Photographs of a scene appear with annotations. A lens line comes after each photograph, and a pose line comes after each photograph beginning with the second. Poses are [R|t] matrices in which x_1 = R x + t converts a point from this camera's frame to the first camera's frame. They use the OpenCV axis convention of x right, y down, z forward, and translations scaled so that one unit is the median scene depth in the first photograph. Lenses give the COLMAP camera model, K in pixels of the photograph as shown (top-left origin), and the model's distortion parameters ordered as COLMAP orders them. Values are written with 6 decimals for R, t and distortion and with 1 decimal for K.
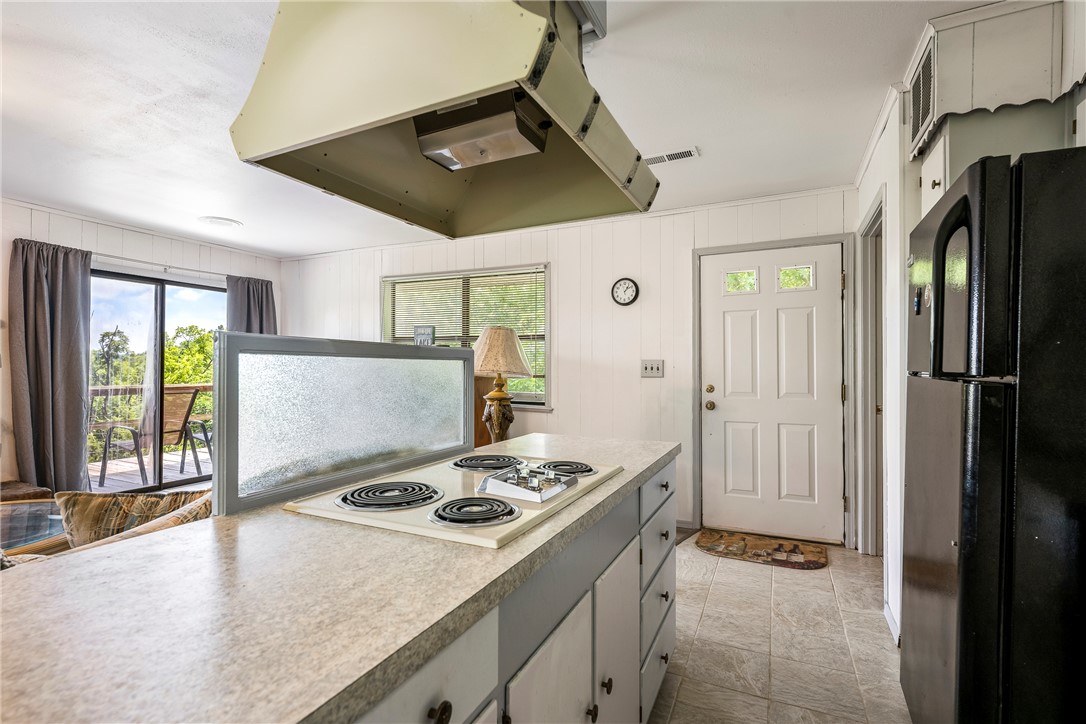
lens RADIAL K [[496.0, 0, 537.9], [0, 496.0, 360.5], [0, 0, 1]] dist [-0.002160, -0.000654]
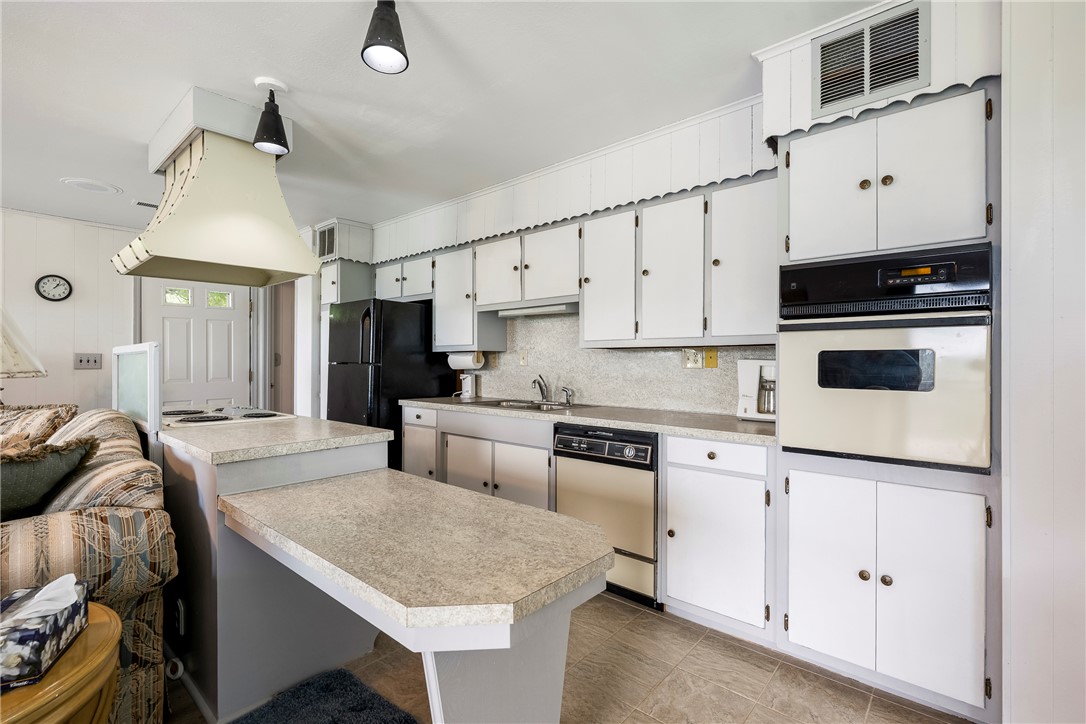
lens RADIAL K [[496.0, 0, 537.9], [0, 496.0, 360.5], [0, 0, 1]] dist [-0.002160, -0.000654]
pose [[0.270719, -0.000174, 0.962658, -0.556531], [-0.014451, 0.999887, 0.004245, -0.005047], [-0.962550, -0.015060, 0.270686, -0.267842]]
